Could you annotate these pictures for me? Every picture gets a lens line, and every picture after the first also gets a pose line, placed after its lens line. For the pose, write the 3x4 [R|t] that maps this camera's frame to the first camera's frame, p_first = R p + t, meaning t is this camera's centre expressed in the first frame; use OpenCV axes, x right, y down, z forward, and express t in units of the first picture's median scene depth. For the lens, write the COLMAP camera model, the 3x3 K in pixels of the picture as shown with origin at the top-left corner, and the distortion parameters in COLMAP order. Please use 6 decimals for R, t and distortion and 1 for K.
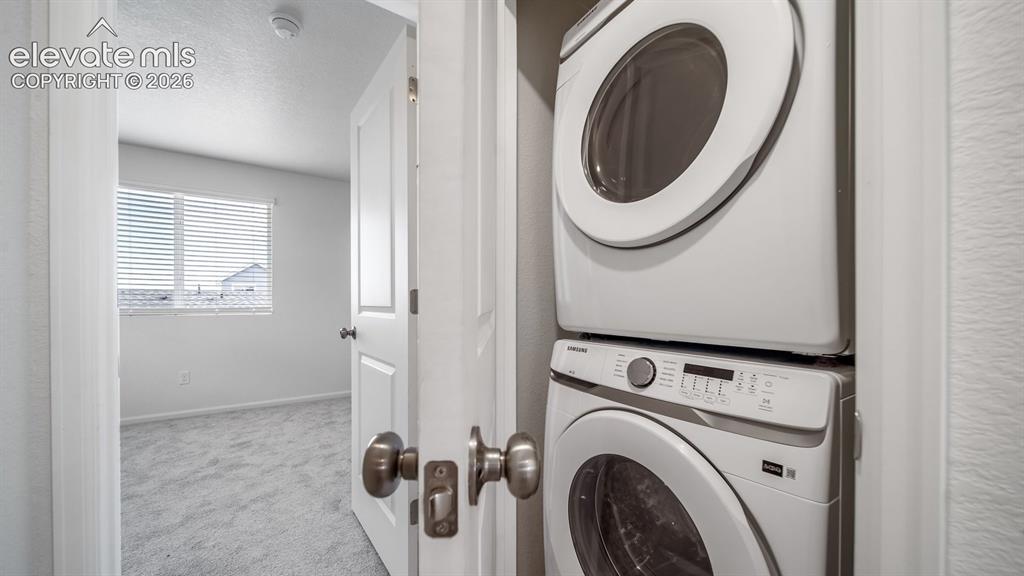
lens RADIAL K [[364.6, 0, 500.2], [0, 364.6, 299.5], [0, 0, 1]] dist [-0.009754, -0.000033]
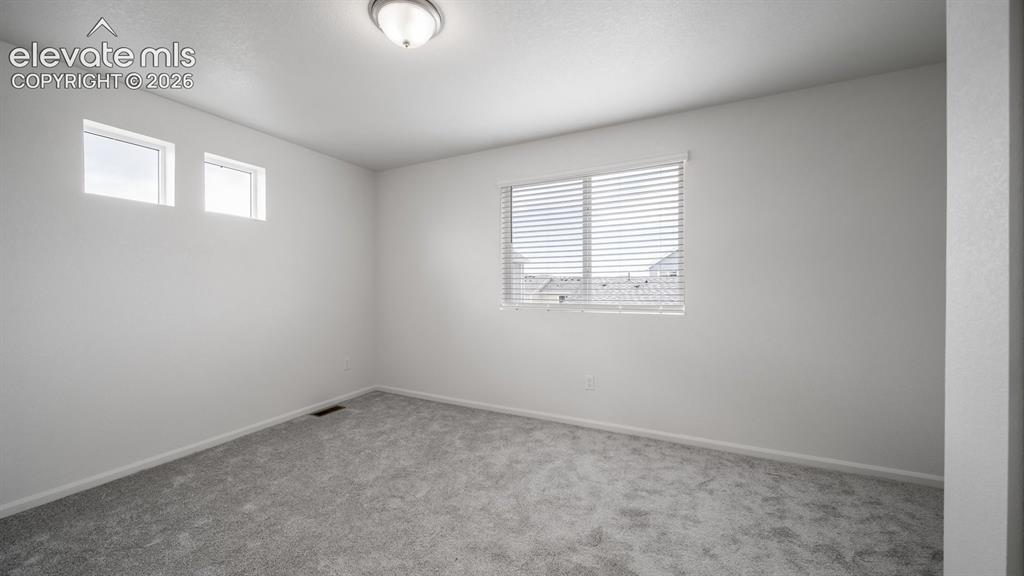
lens RADIAL K [[364.6, 0, 500.2], [0, 364.6, 299.5], [0, 0, 1]] dist [-0.009754, -0.000033]
pose [[0.496991, 0.022234, -0.867471, -0.233968], [0.018925, 0.999156, 0.036452, -0.025654], [0.867549, -0.034533, 0.496151, 0.411153]]
